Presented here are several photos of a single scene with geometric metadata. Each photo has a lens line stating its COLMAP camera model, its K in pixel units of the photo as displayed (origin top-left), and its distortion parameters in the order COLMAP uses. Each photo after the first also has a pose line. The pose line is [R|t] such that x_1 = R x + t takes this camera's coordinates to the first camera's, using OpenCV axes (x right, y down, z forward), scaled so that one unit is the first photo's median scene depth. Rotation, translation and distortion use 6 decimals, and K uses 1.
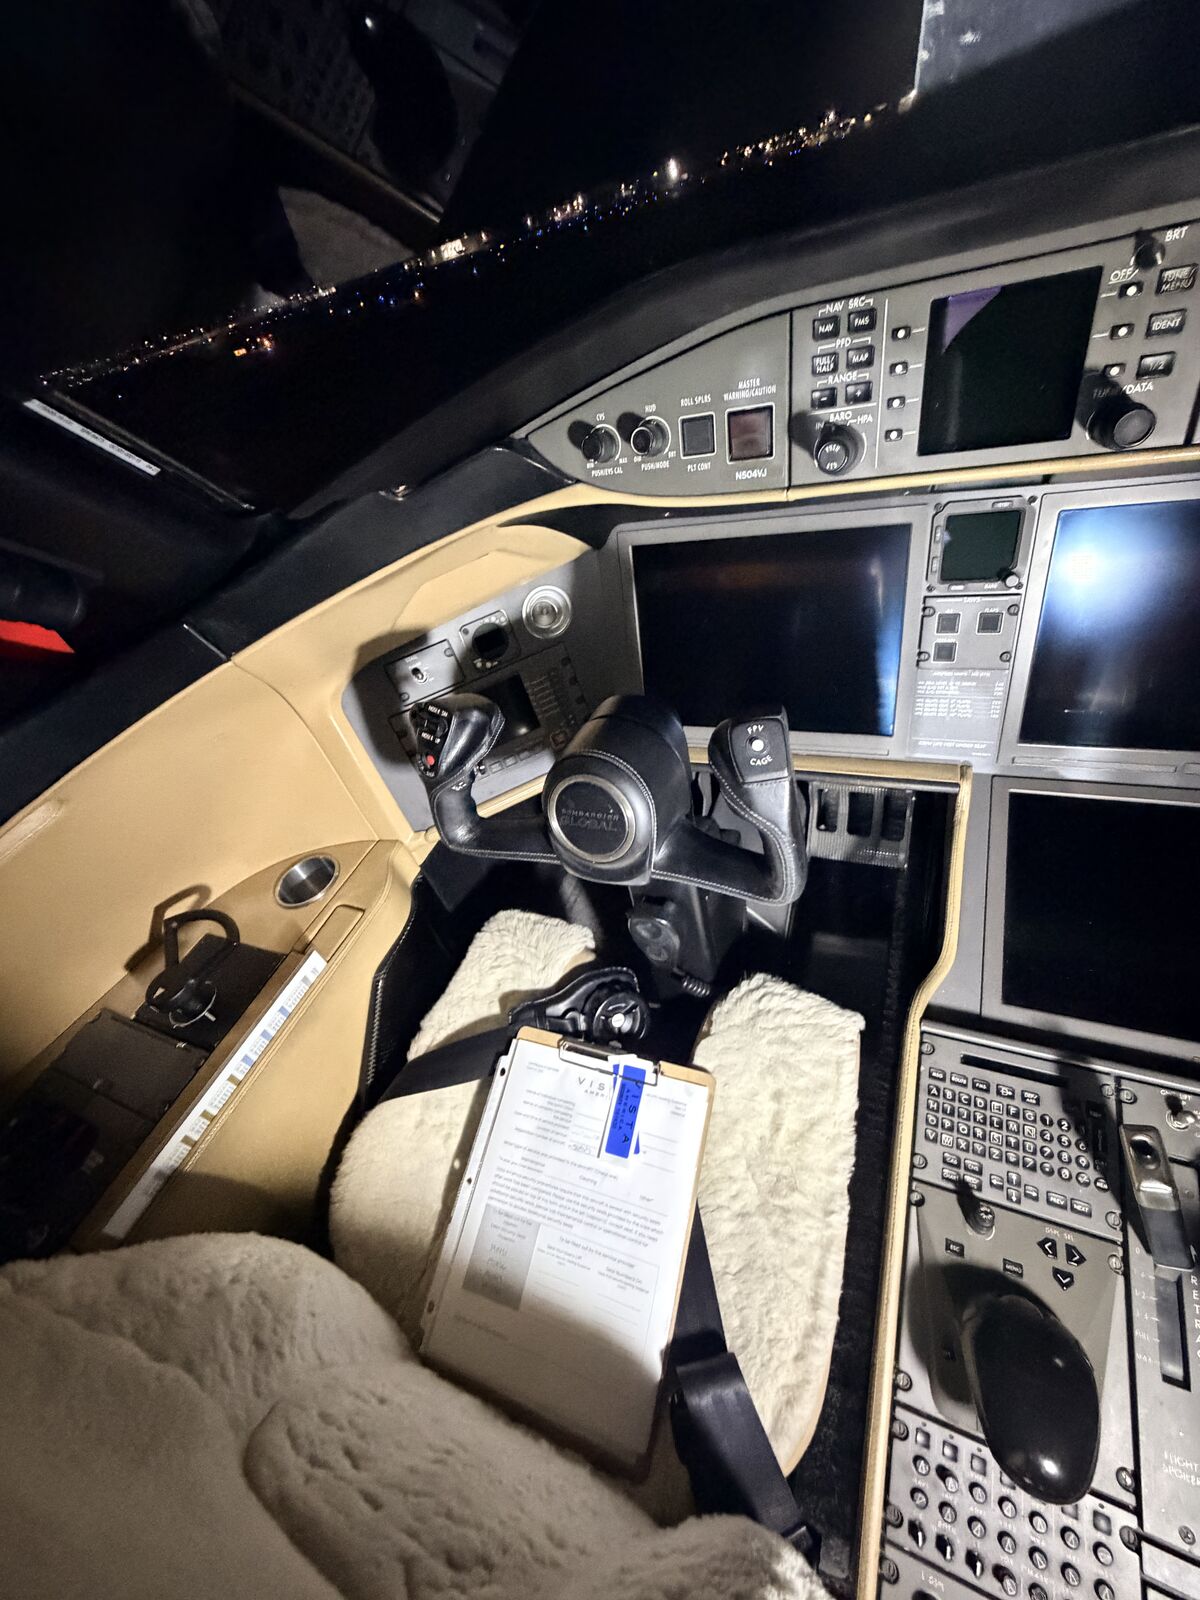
lens RADIAL K [[645.9, 0, 597.6], [0, 645.9, 802.0], [0, 0, 1]] dist [-0.000728, 0.000000]
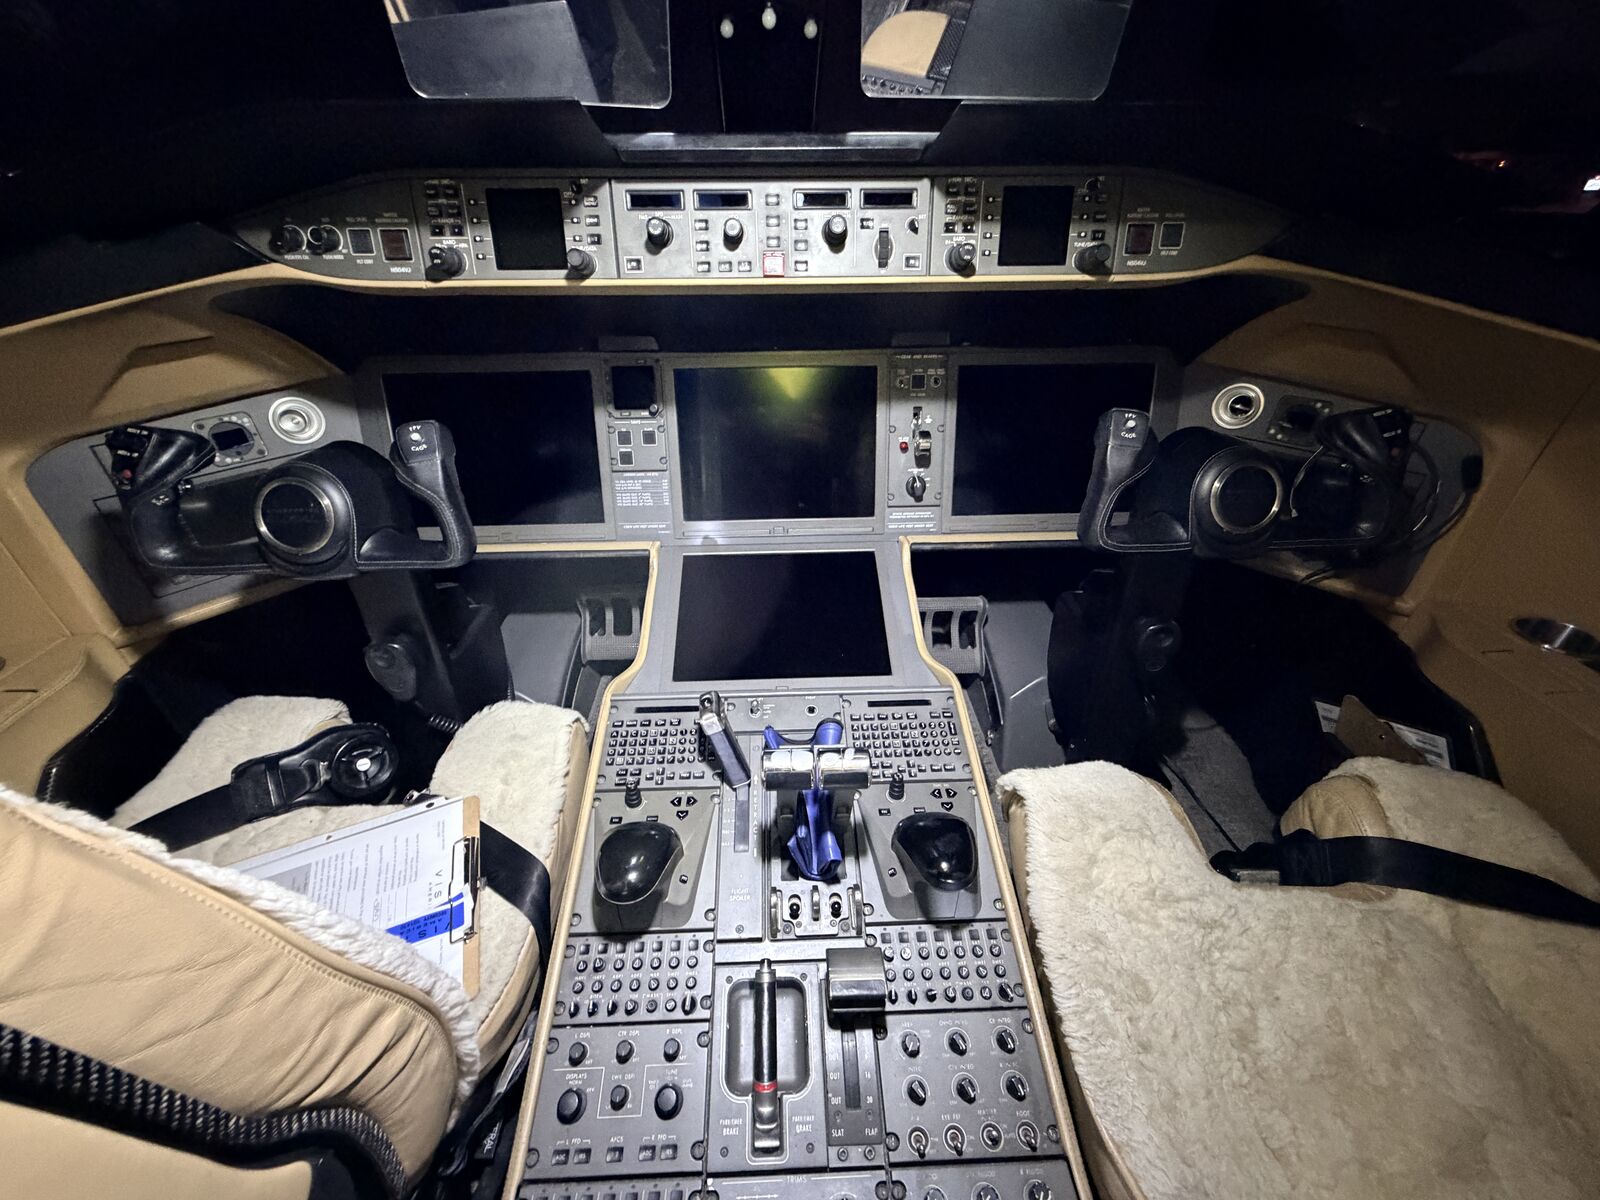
lens RADIAL K [[645.9, 0, 798.2], [0, 645.9, 602.1], [0, 0, 1]] dist [-0.000728, 0.000000]
pose [[0.886058, -0.024428, 0.462930, 0.258213], [0.125605, 0.973907, -0.189018, 0.524376], [-0.446233, 0.225627, 0.866007, -0.461341]]
